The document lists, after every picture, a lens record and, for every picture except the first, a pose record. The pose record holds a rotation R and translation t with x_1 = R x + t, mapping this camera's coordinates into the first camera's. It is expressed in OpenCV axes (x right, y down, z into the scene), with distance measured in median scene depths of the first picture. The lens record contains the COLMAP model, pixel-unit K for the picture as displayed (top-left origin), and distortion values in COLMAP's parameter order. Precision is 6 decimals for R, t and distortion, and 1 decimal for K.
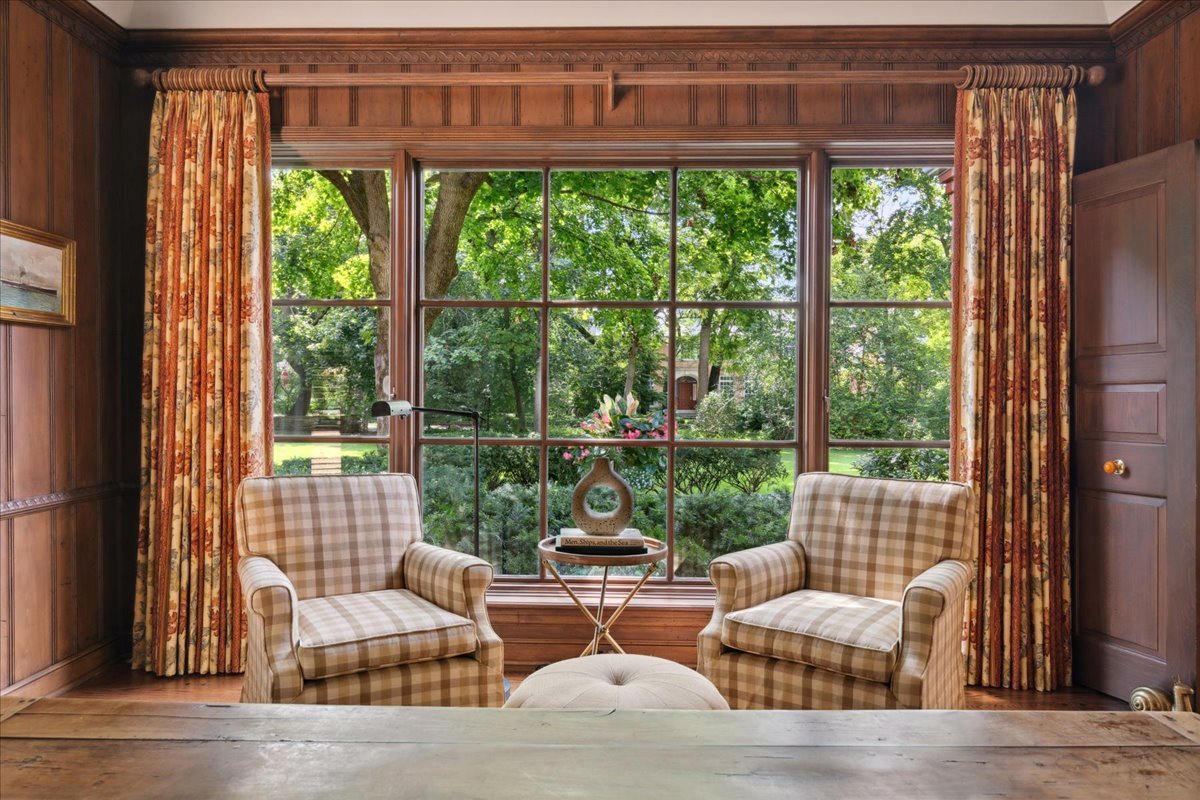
lens RADIAL K [[830.7, 0, 599.6], [0, 830.7, 404.2], [0, 0, 1]] dist [-0.001827, 0.000173]
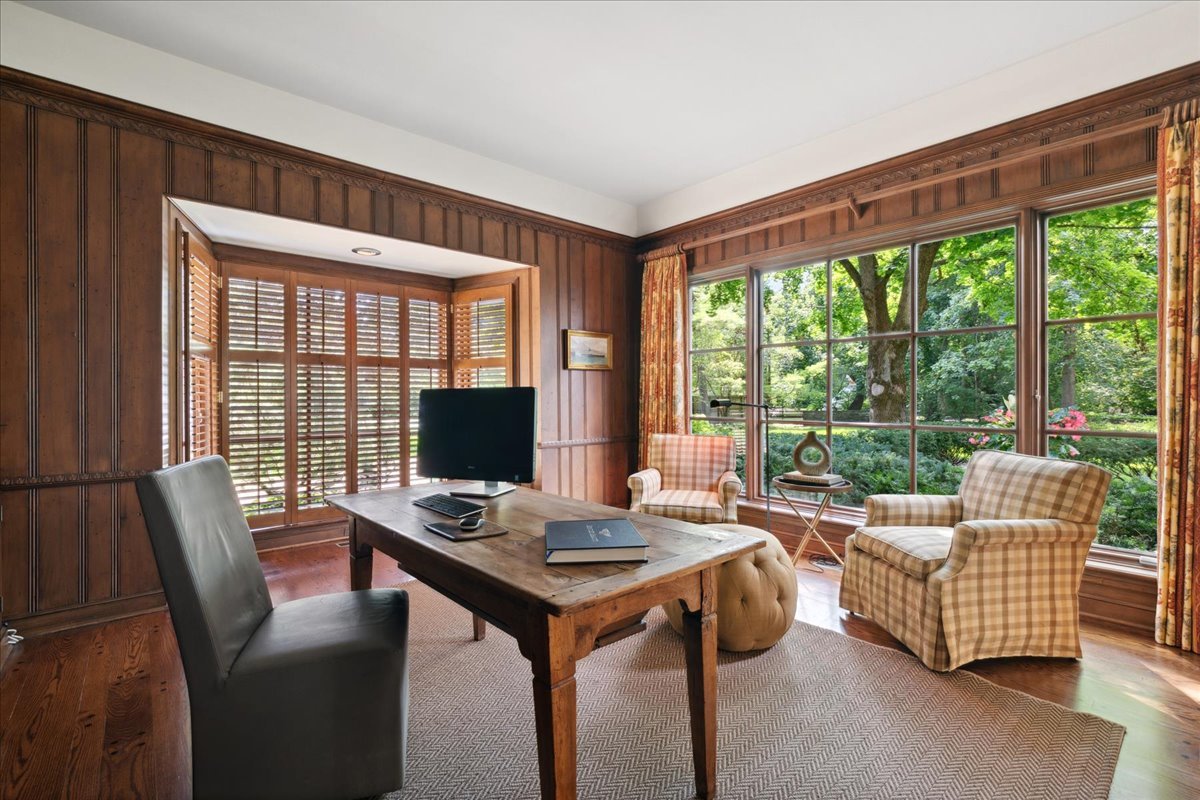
lens RADIAL K [[541.7, 0, 592.1], [0, 541.7, 399.7], [0, 0, 1]] dist [-0.001776, -0.000157]
pose [[0.670769, -0.003495, -0.741658, 0.468739], [-0.000780, 0.999985, -0.005418, 0.003156], [0.741666, 0.004213, 0.670756, -0.095895]]
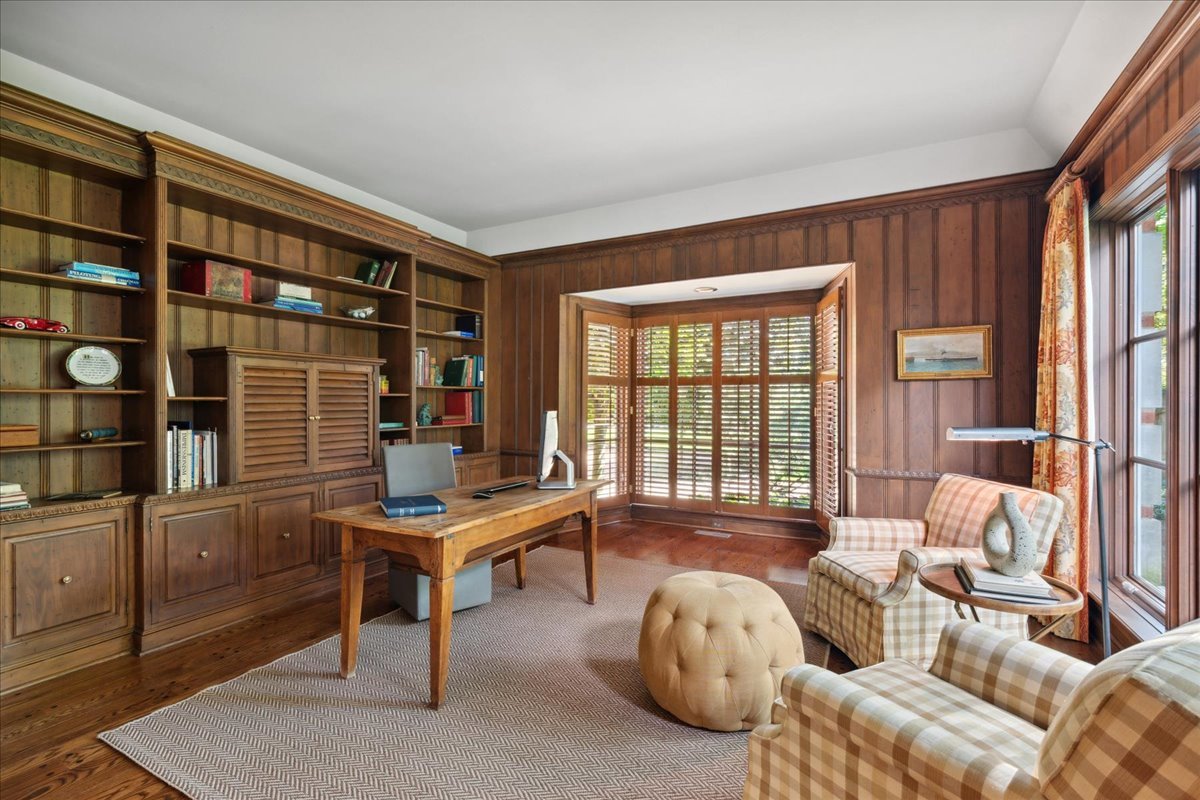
lens RADIAL K [[541.7, 0, 592.1], [0, 541.7, 399.7], [0, 0, 1]] dist [-0.001776, -0.000157]
pose [[-0.464594, -0.029457, -0.885034, 0.645806], [-0.033360, 0.999319, -0.015749, -0.005090], [0.884895, 0.022208, -0.465260, 0.748048]]
